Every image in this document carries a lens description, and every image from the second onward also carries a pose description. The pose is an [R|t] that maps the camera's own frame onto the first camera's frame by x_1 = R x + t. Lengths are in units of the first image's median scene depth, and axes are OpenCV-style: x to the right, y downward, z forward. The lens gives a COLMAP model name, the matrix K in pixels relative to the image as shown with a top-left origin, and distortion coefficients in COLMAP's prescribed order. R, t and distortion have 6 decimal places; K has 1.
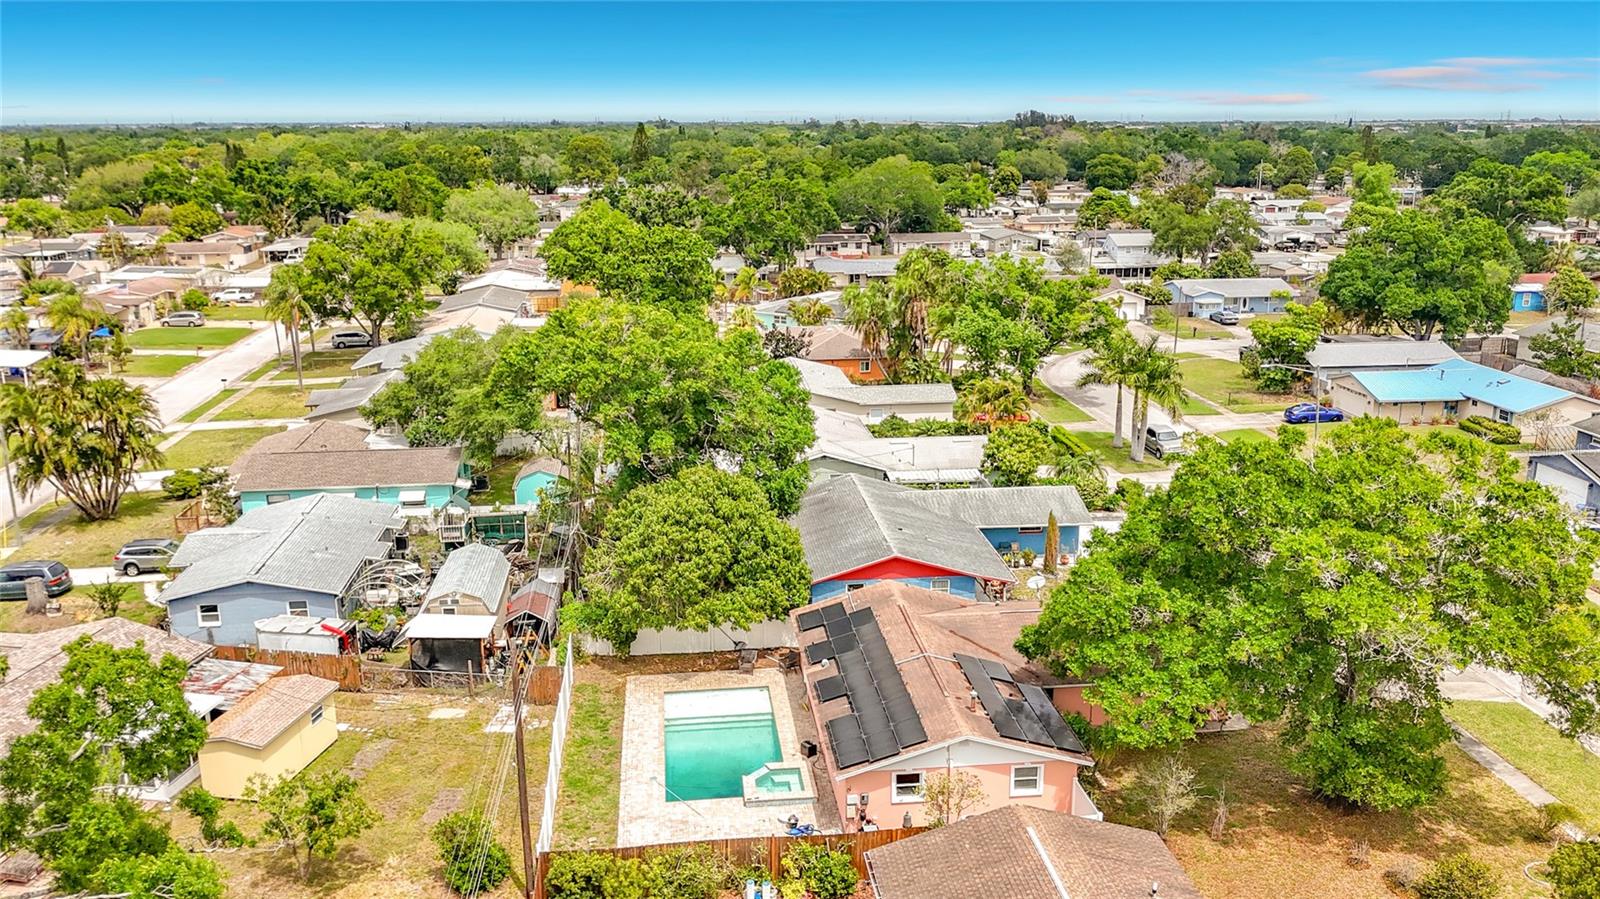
lens RADIAL K [[1267.0, 0, 800.0], [0, 1267.0, 449.5], [0, 0, 1]] dist [-0.002686, -0.002633]
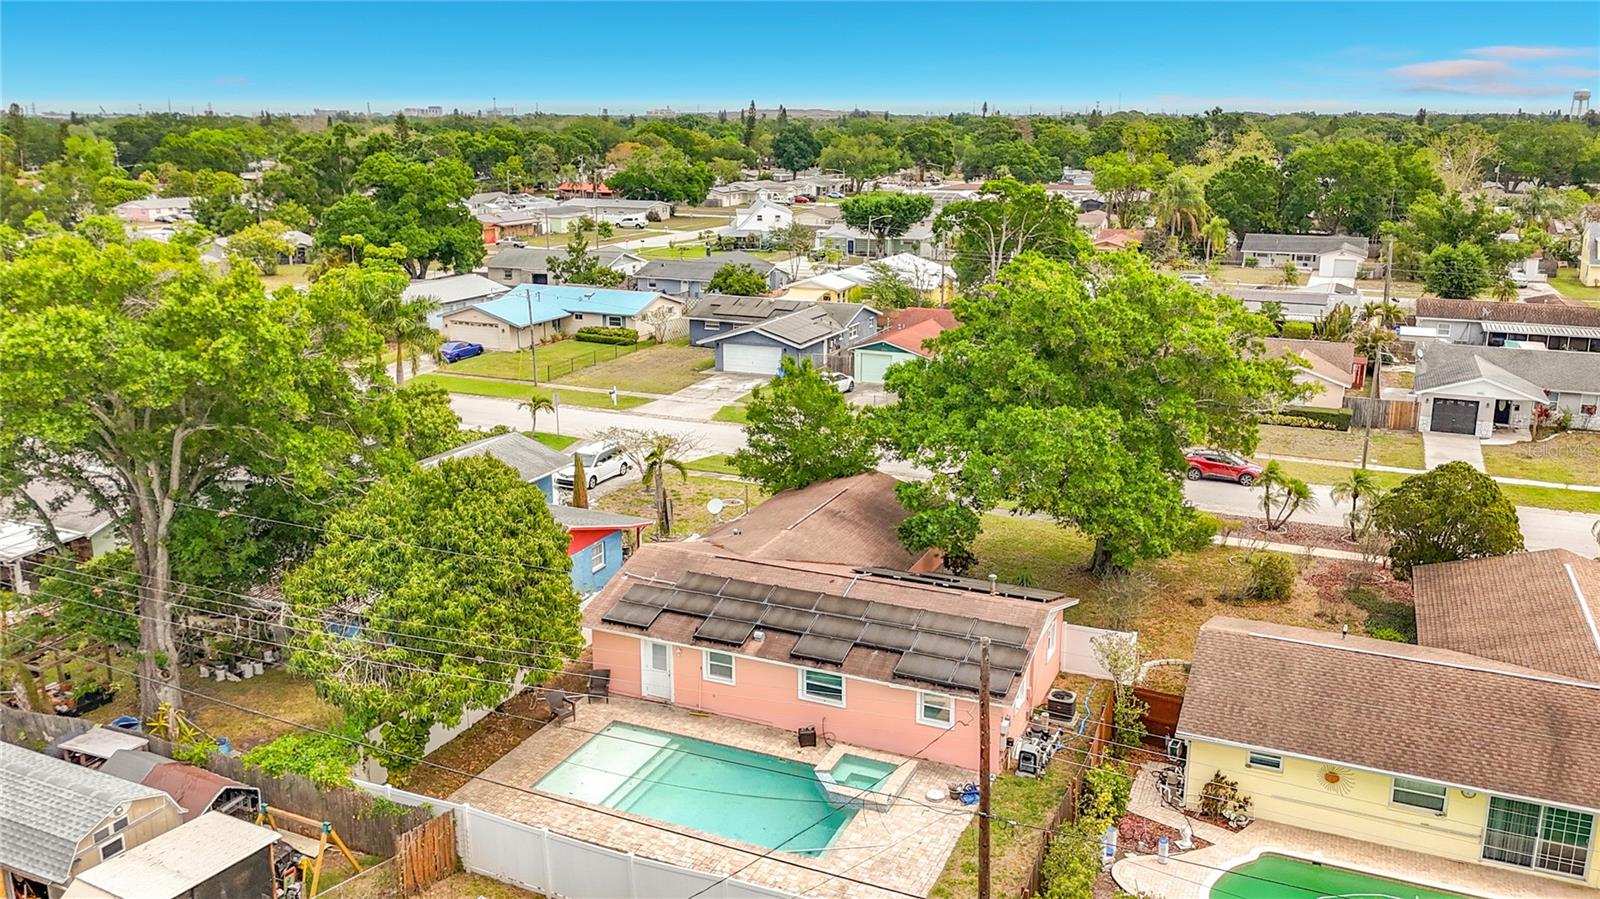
lens RADIAL K [[1269.4, 0, 799.4], [0, 1269.4, 425.2], [0, 0, 1]] dist [0.066843, -0.122416]
pose [[0.507707, -0.201059, 0.837740, -0.539578], [0.211815, 0.971671, 0.104833, -0.035621], [-0.835086, 0.124221, 0.535912, 0.463033]]
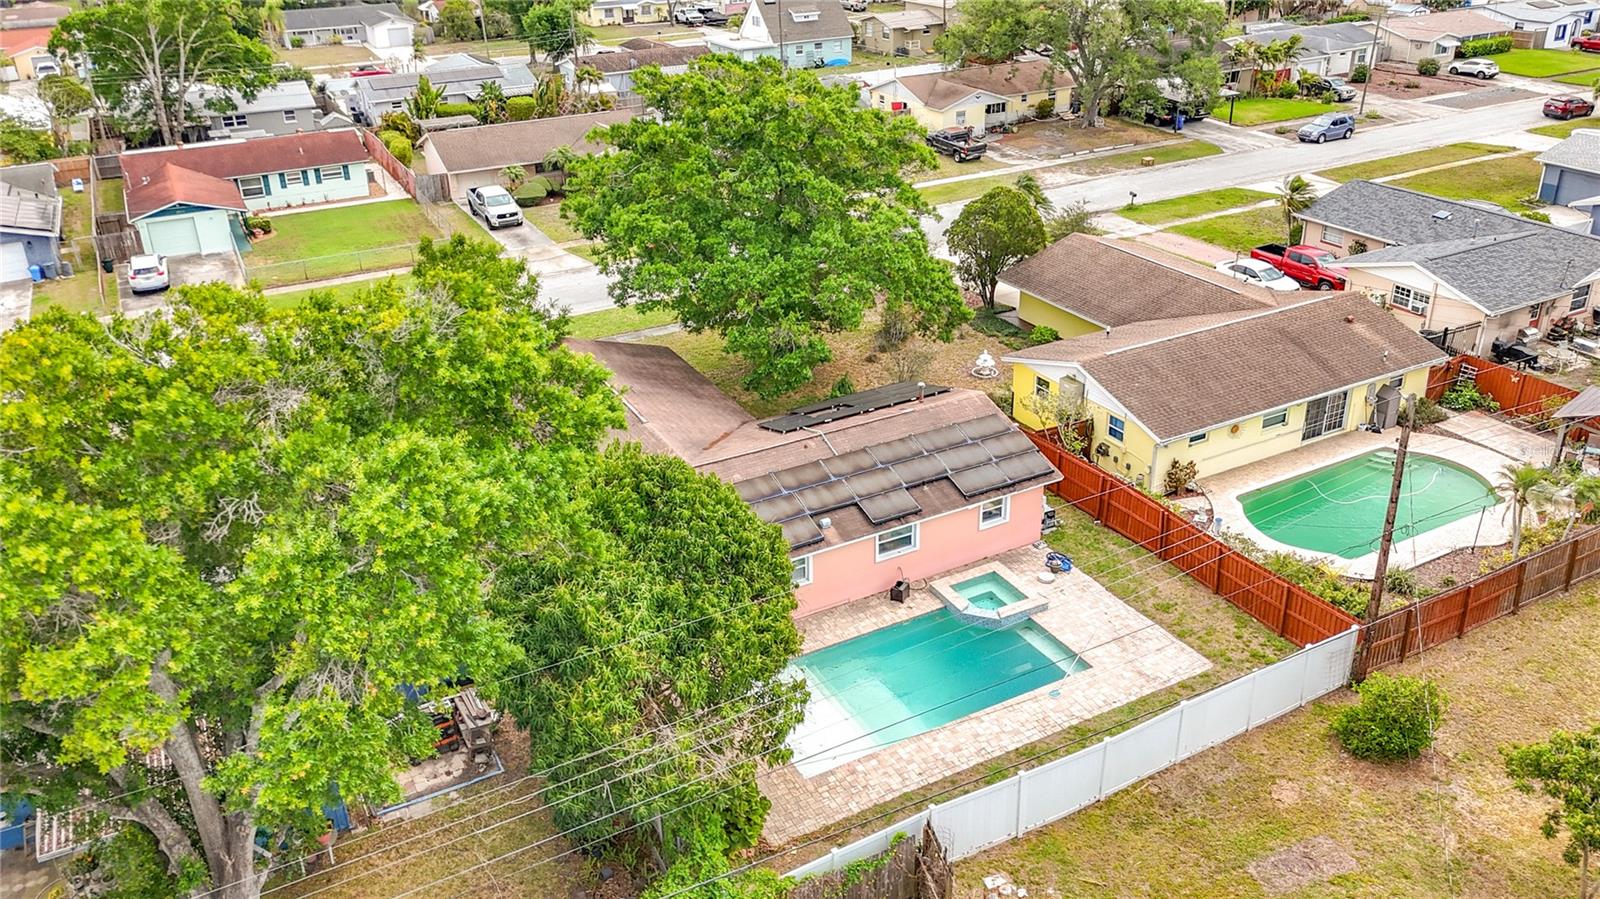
lens RADIAL K [[1214.7, 0, 797.2], [0, 1214.7, 397.5], [0, 0, 1]] dist [0.037600, -0.002831]
pose [[-0.364743, -0.373065, 0.853103, -0.498881], [0.253861, 0.841668, 0.476602, -0.213973], [-0.895833, 0.390407, -0.212286, 0.990267]]
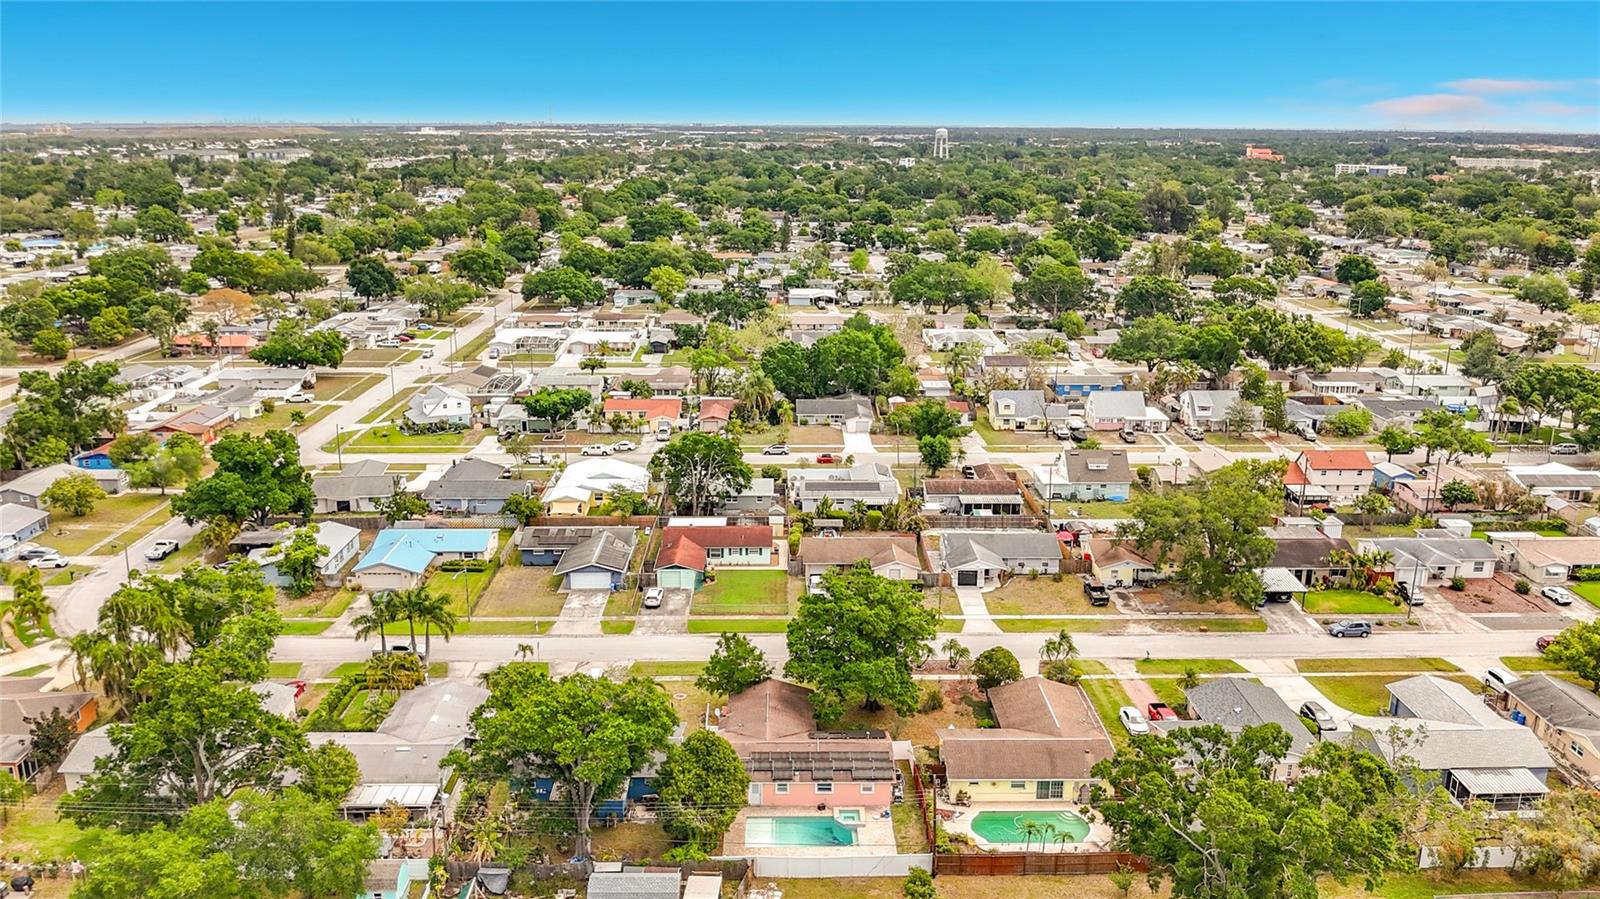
lens RADIAL K [[1241.3, 0, 800.0], [0, 1241.3, 449.5], [0, 0, 1]] dist [0.034865, -0.145514]
pose [[0.100537, -0.251002, 0.962751, -1.631714], [0.245024, 0.944098, 0.220552, -0.708317], [-0.964290, 0.213724, 0.156418, 0.476575]]
